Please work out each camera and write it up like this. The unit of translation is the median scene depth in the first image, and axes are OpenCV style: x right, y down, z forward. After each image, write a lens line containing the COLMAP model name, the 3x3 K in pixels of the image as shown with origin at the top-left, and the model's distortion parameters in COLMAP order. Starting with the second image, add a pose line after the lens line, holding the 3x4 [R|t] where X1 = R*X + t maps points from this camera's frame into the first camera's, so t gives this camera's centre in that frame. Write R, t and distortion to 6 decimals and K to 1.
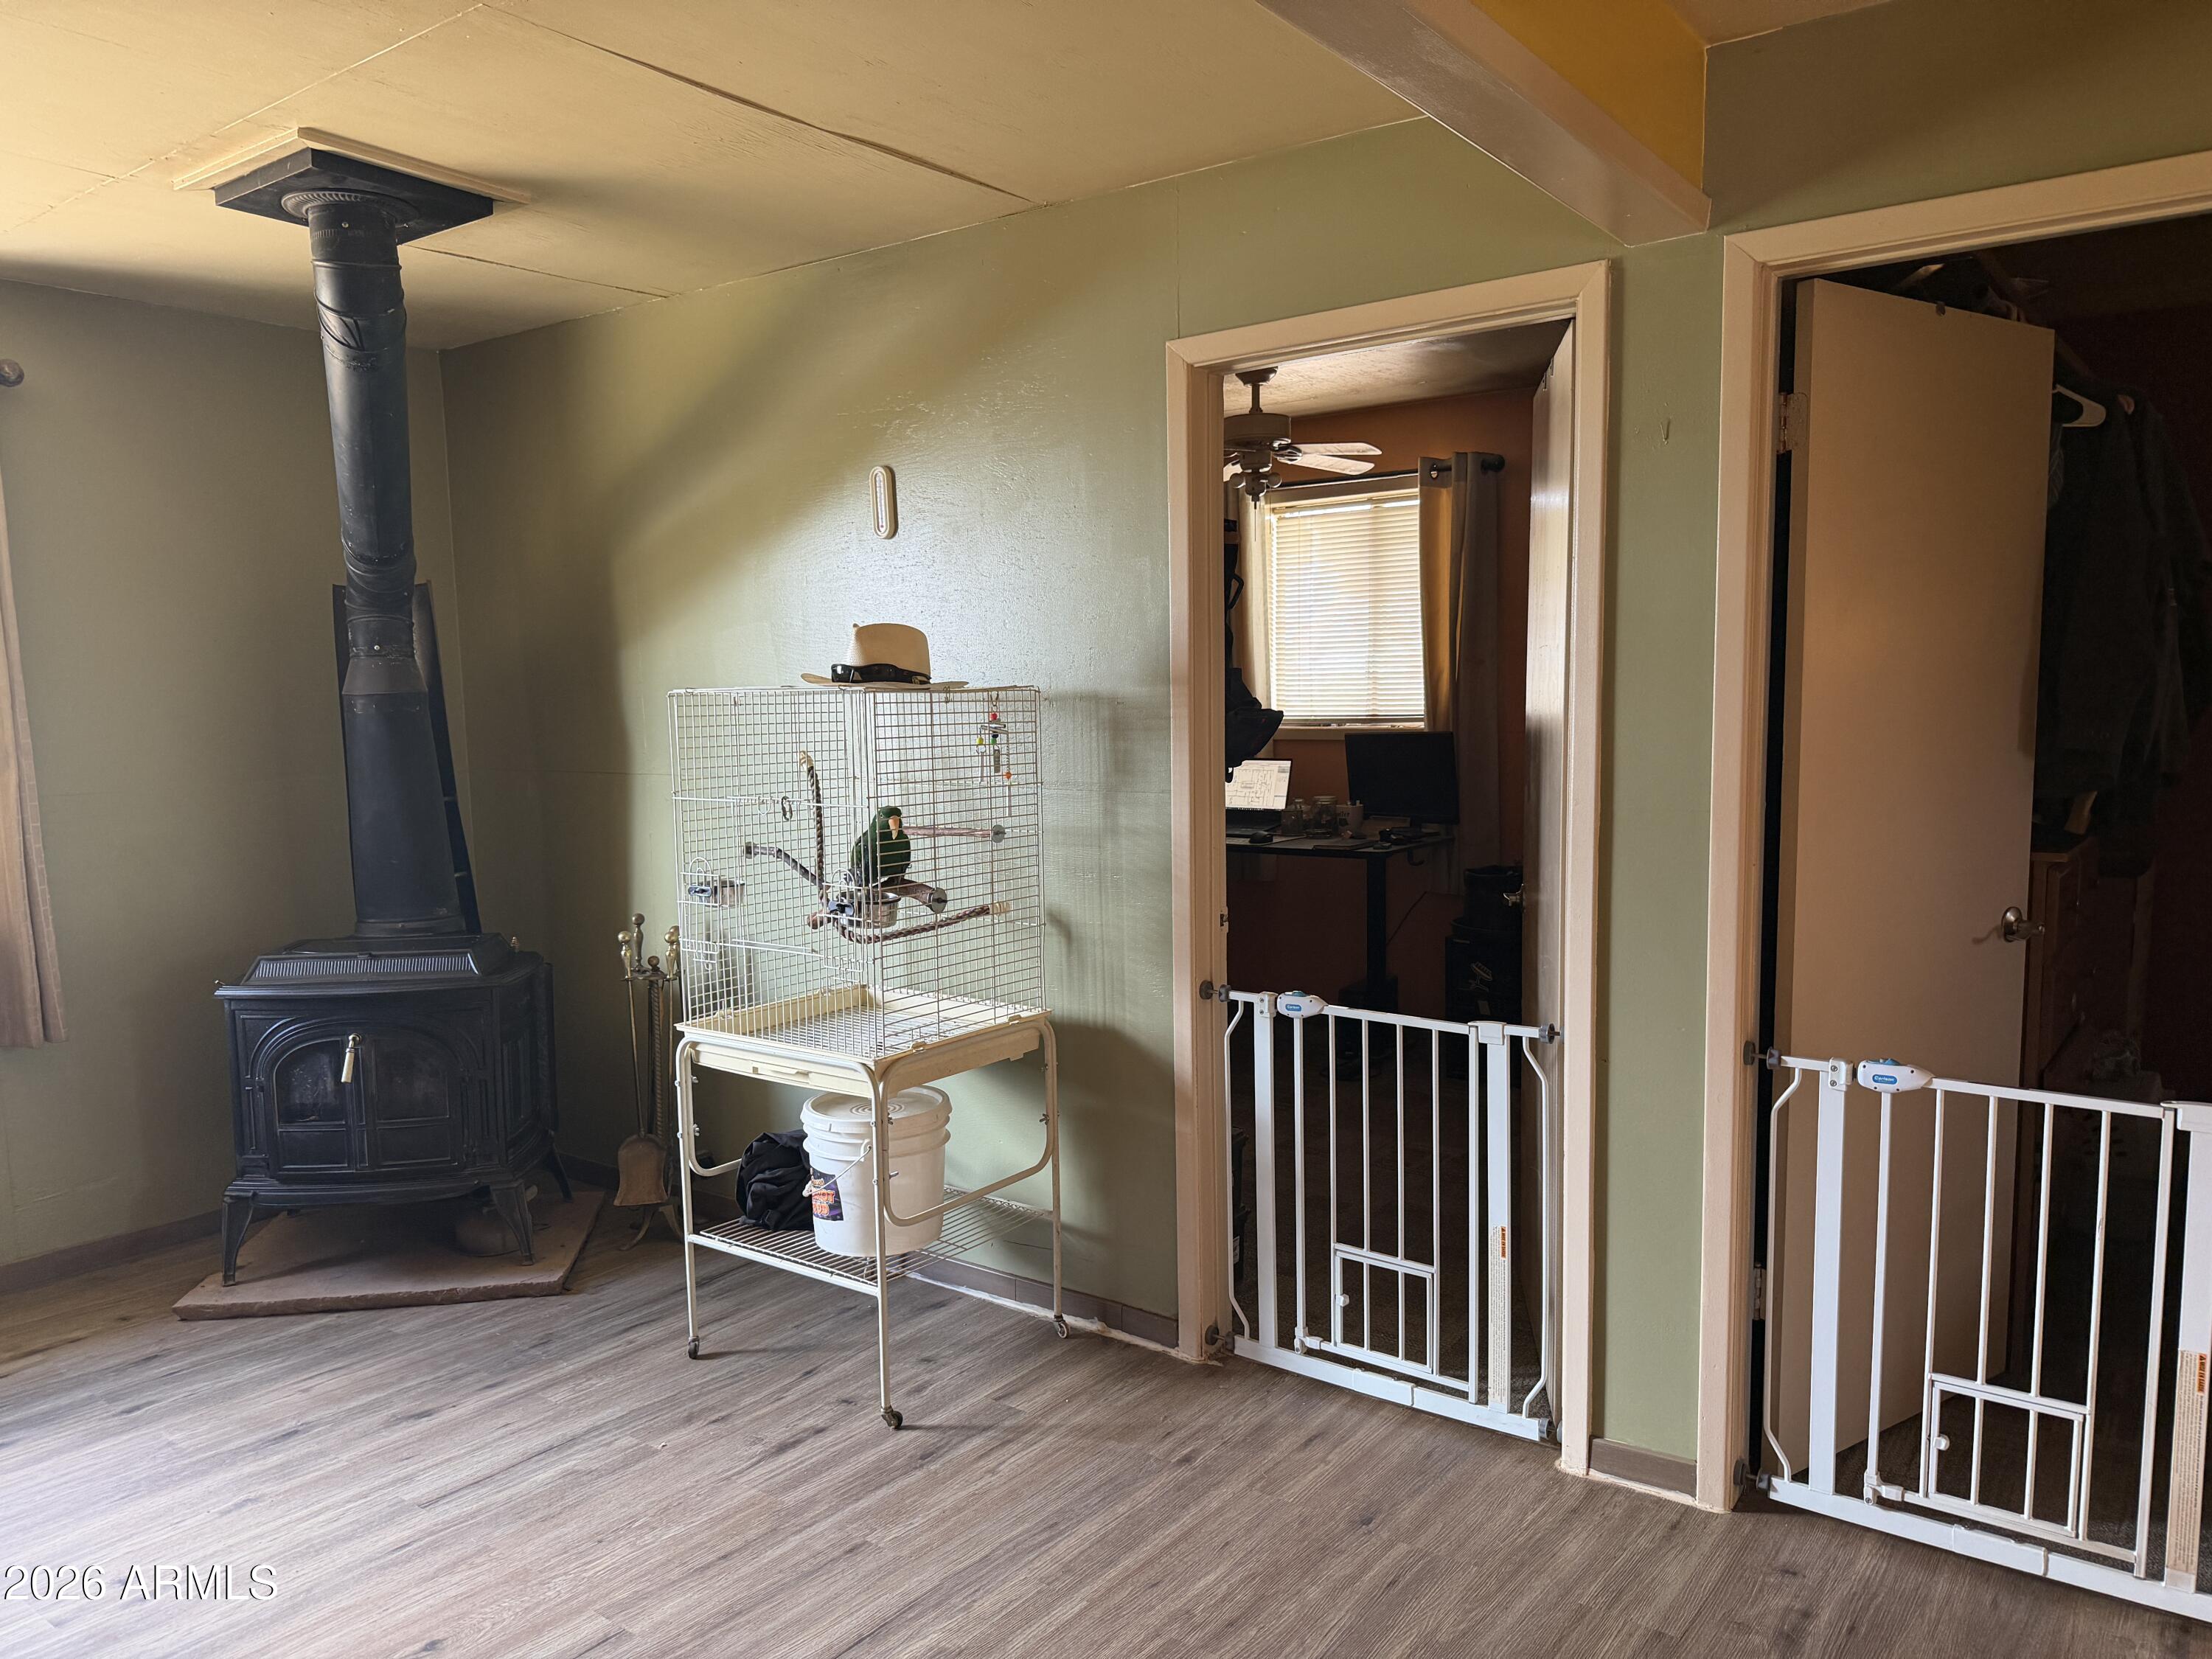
lens RADIAL K [[1581.2, 0, 1103.4], [0, 1581.2, 847.1], [0, 0, 1]] dist [0.065563, -0.096442]
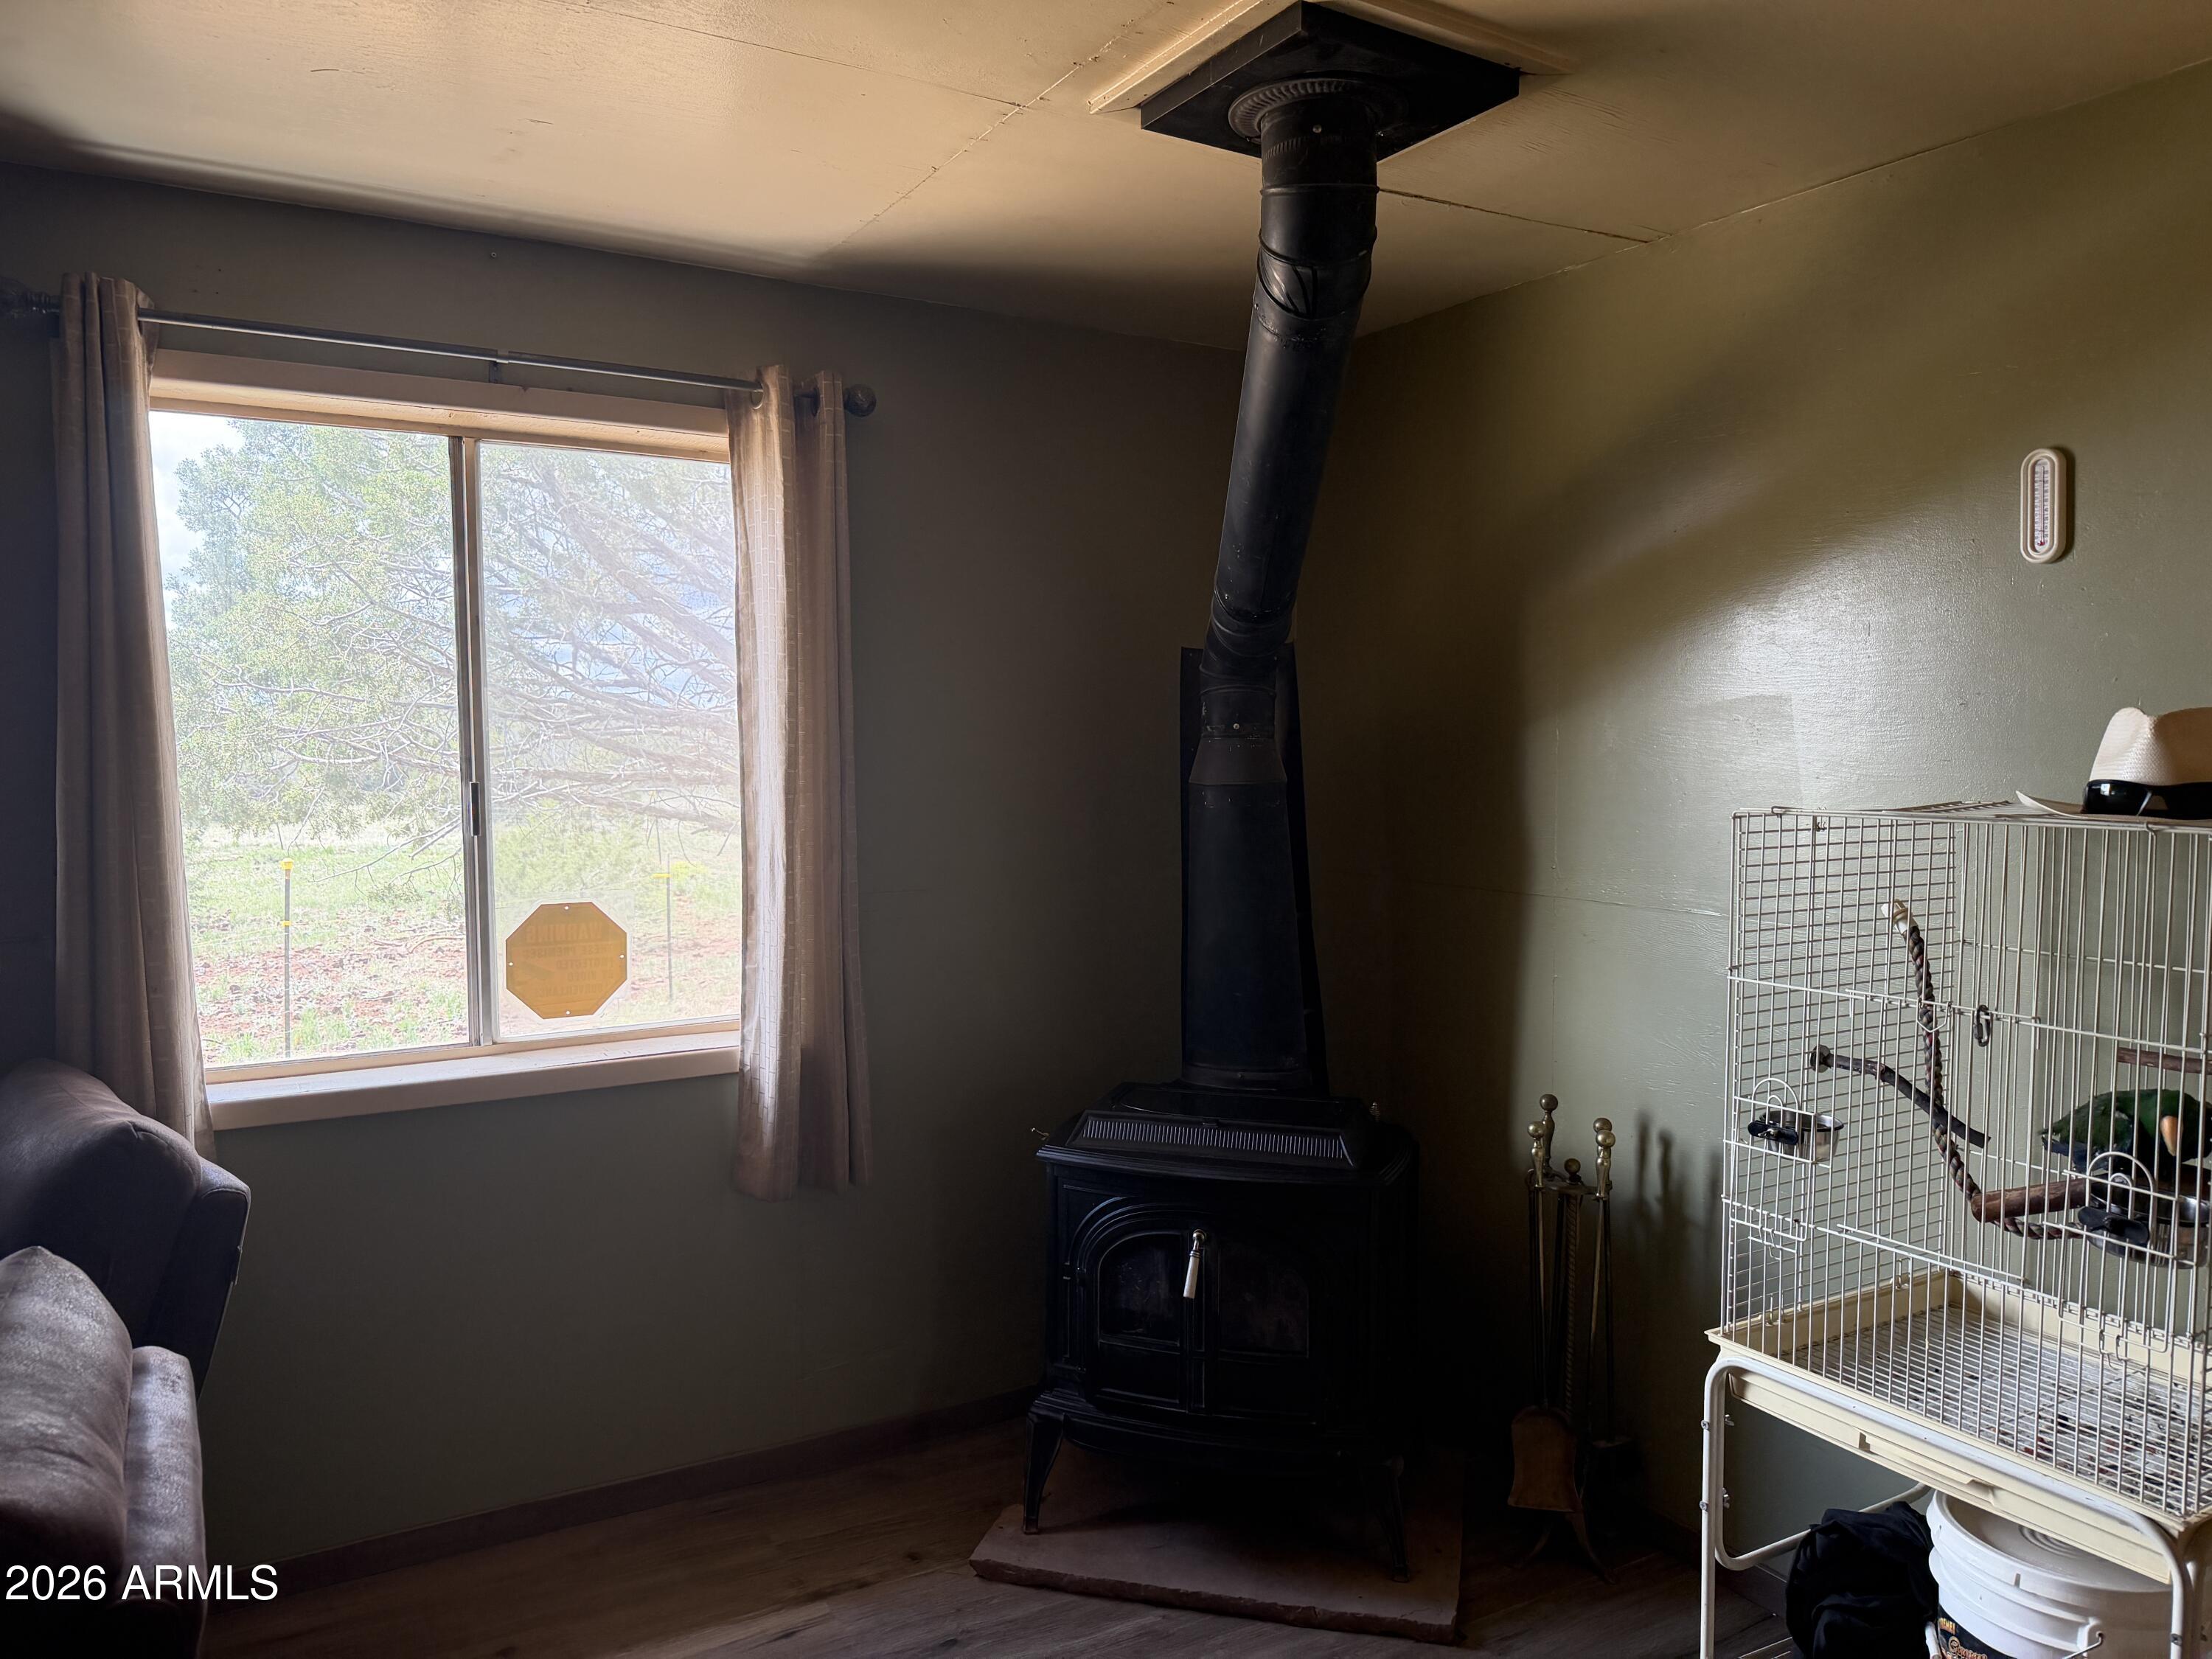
lens RADIAL K [[1581.2, 0, 1103.4], [0, 1581.2, 847.1], [0, 0, 1]] dist [0.065563, -0.096442]
pose [[0.917317, 0.045201, -0.395585, -0.217411], [-0.058719, 0.998029, -0.022126, -0.046983], [0.393805, 0.043525, 0.918163, 0.274766]]
